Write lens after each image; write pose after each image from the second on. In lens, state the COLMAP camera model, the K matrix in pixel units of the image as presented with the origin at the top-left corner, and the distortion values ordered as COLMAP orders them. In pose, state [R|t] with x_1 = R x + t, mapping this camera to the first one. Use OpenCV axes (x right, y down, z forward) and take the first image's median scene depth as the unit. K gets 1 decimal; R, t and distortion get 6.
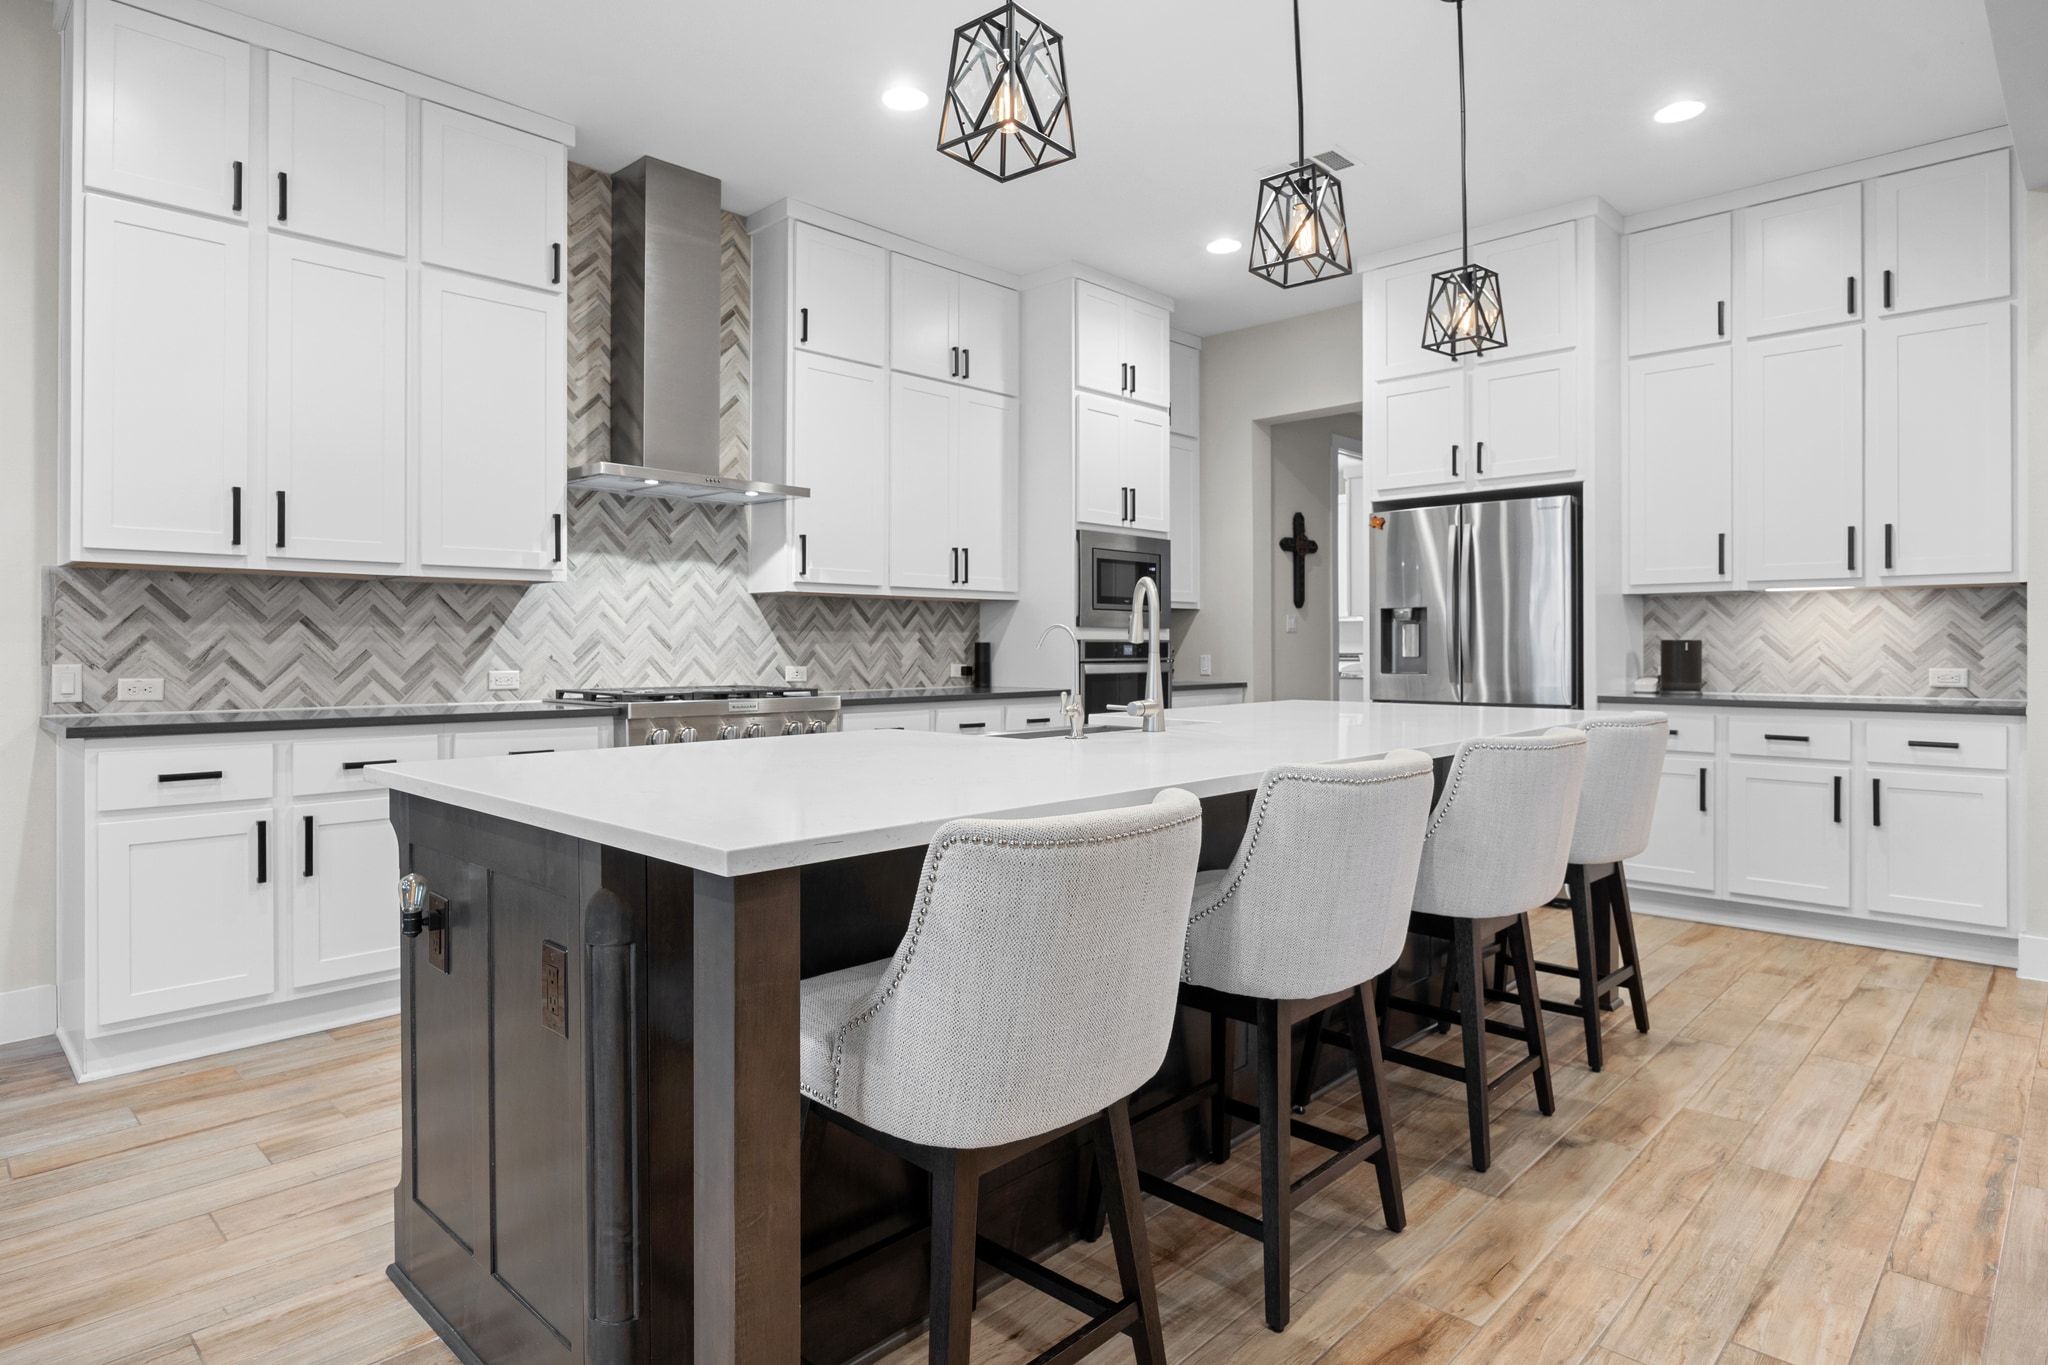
lens RADIAL K [[1156.0, 0, 1038.7], [0, 1156.0, 634.7], [0, 0, 1]] dist [-0.006838, -0.001770]
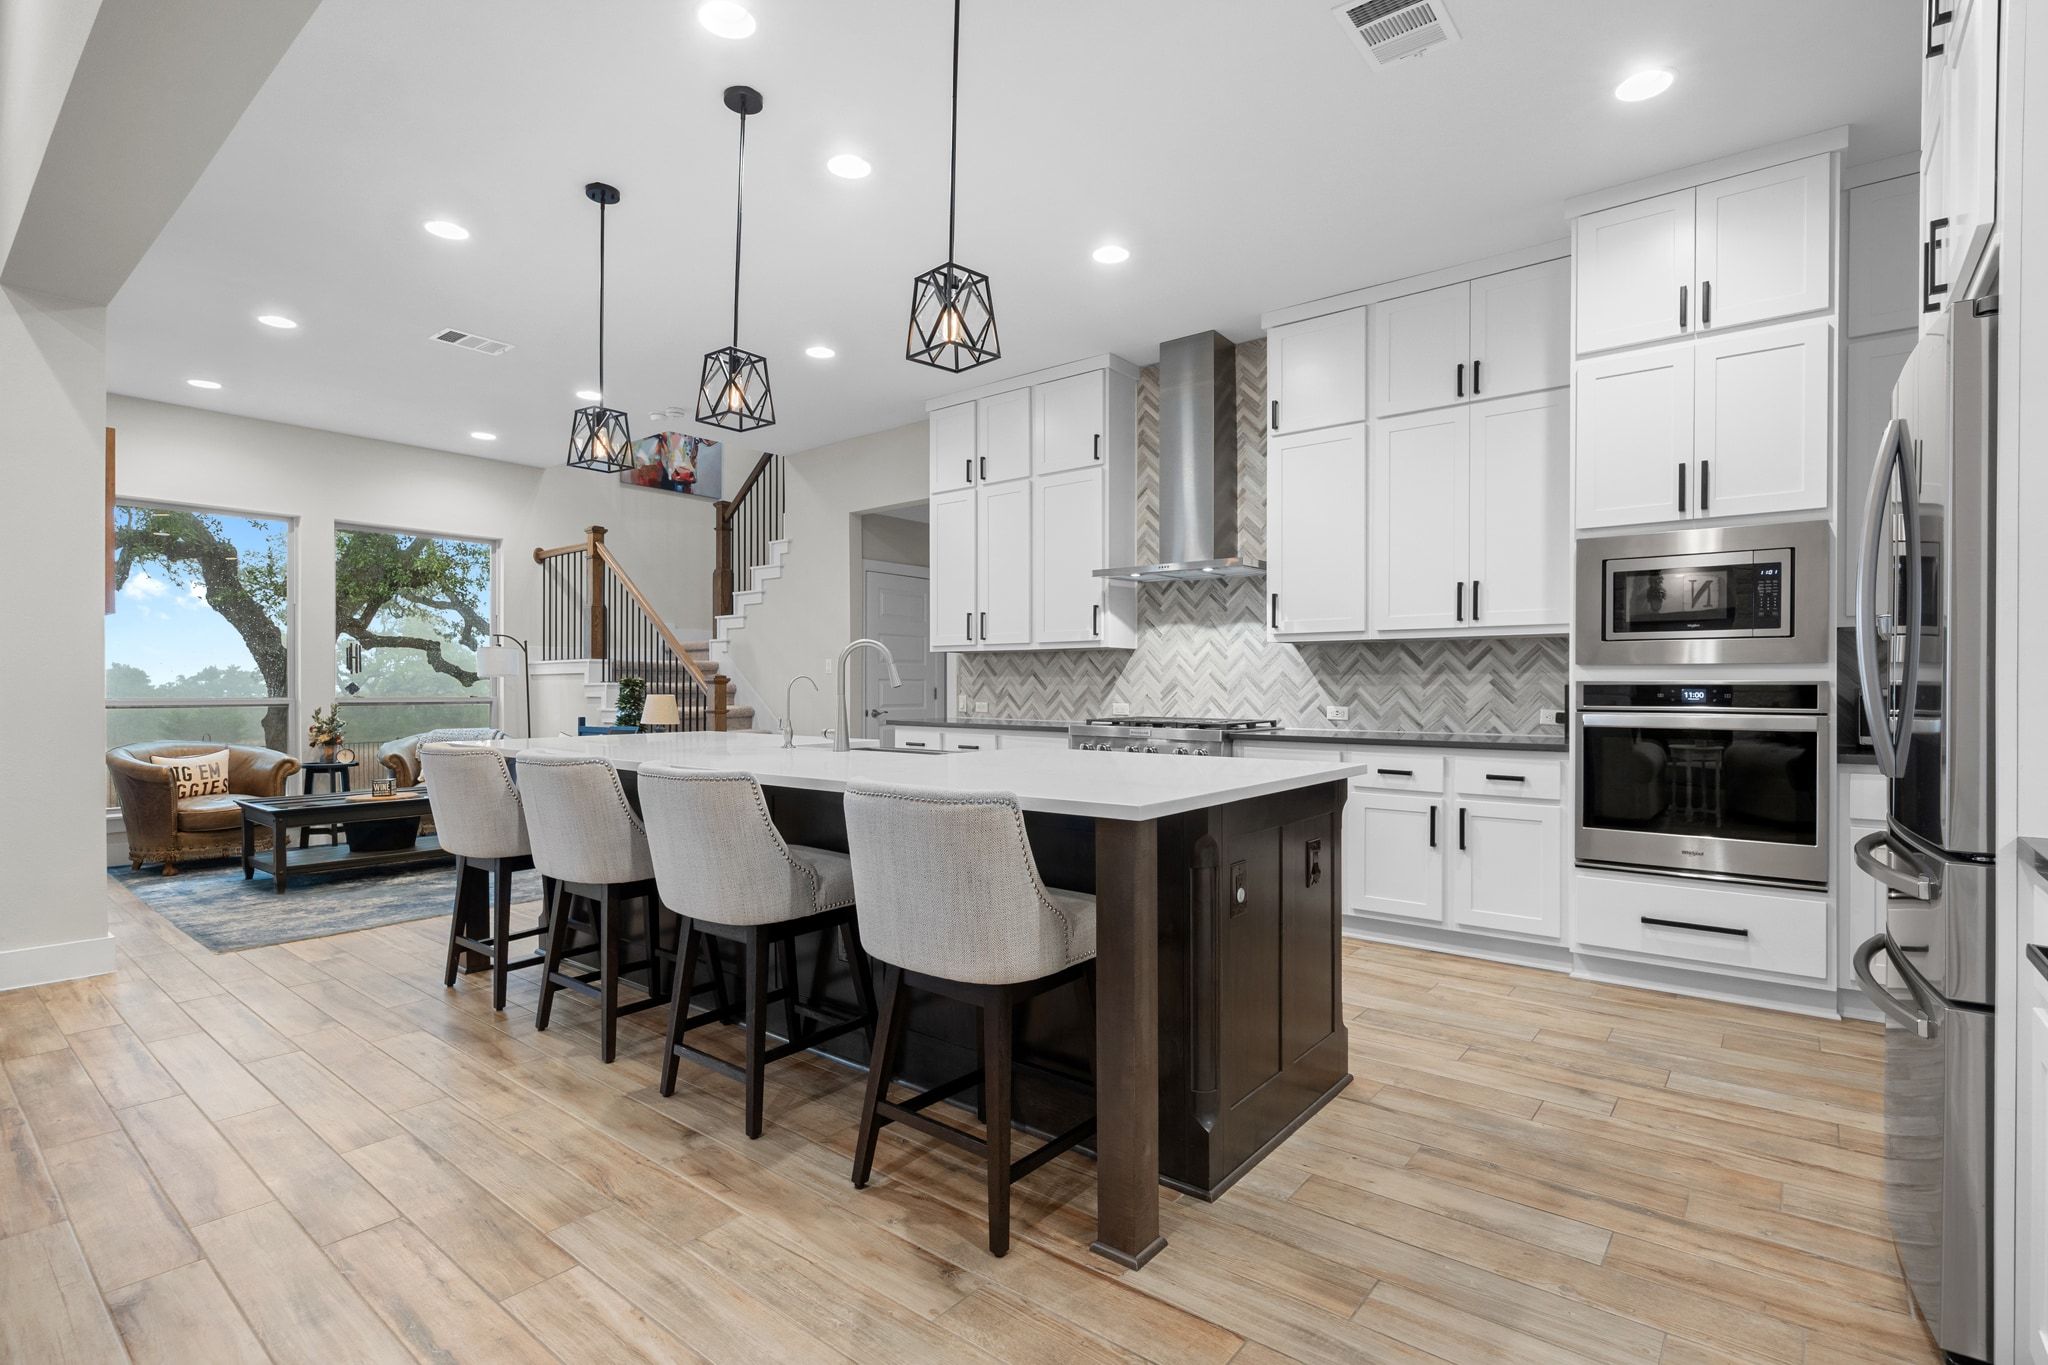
lens RADIAL K [[966.1, 0, 1027.7], [0, 966.1, 696.3], [0, 0, 1]] dist [-0.016591, 0.000788]
pose [[0.074045, 0.012269, -0.997179, 0.770644], [0.010459, 0.999860, 0.013079, 0.002184], [0.997200, -0.011398, 0.073906, 0.688211]]
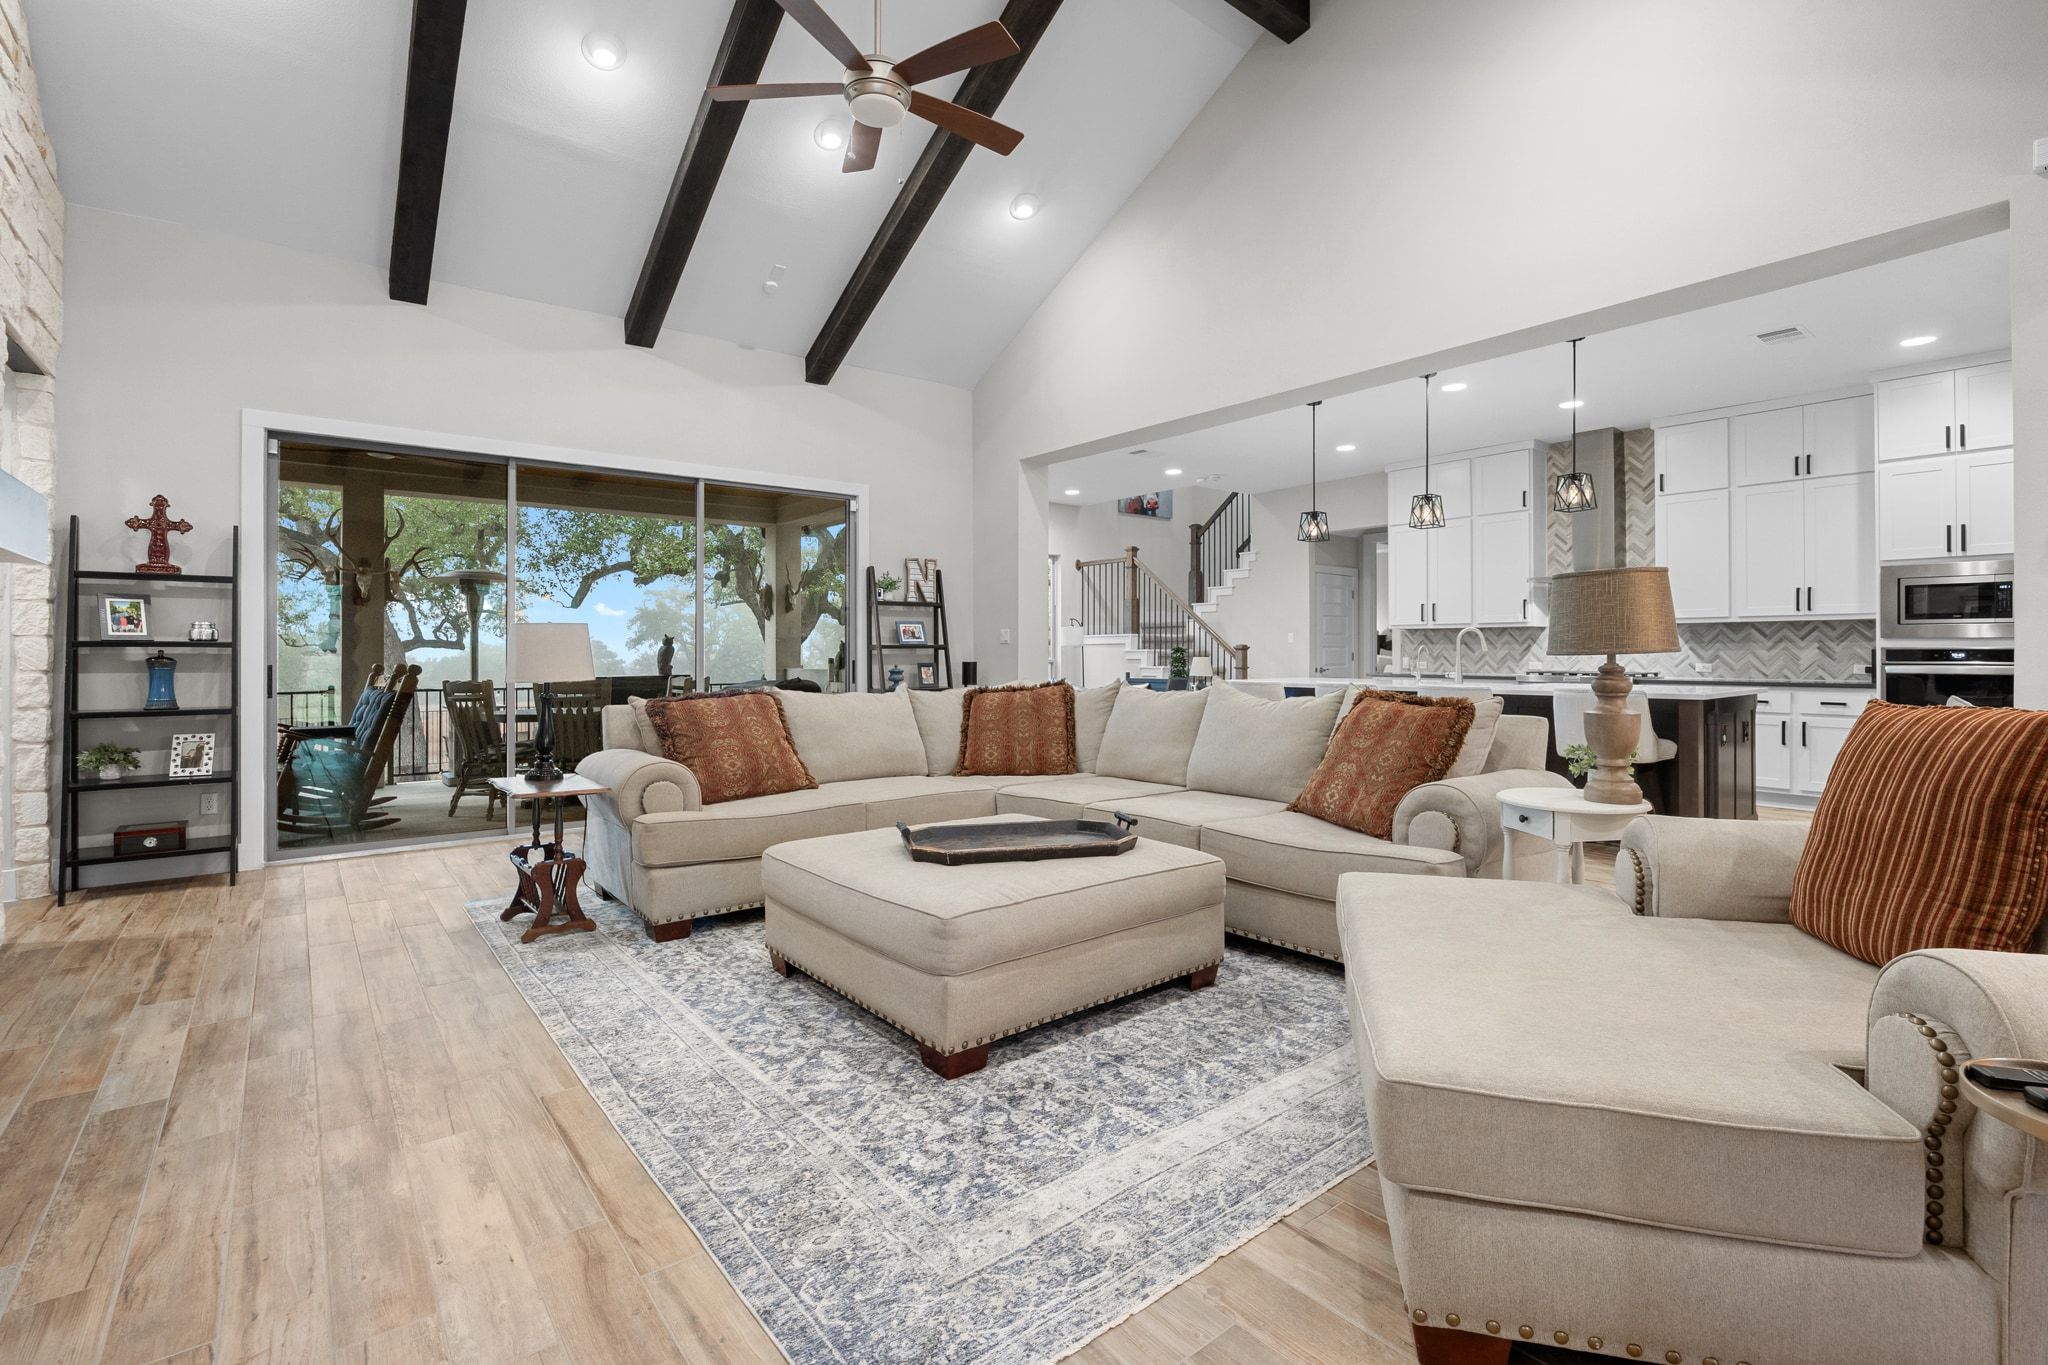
lens RADIAL K [[933.5, 0, 1051.0], [0, 933.5, 644.4], [0, 0, 1]] dist [-0.013440, 0.000058]
pose [[-0.121432, -0.007673, -0.992570, 1.447514], [0.011184, 0.999896, -0.009098, -0.000328], [0.992537, -0.012206, -0.121334, 0.195199]]
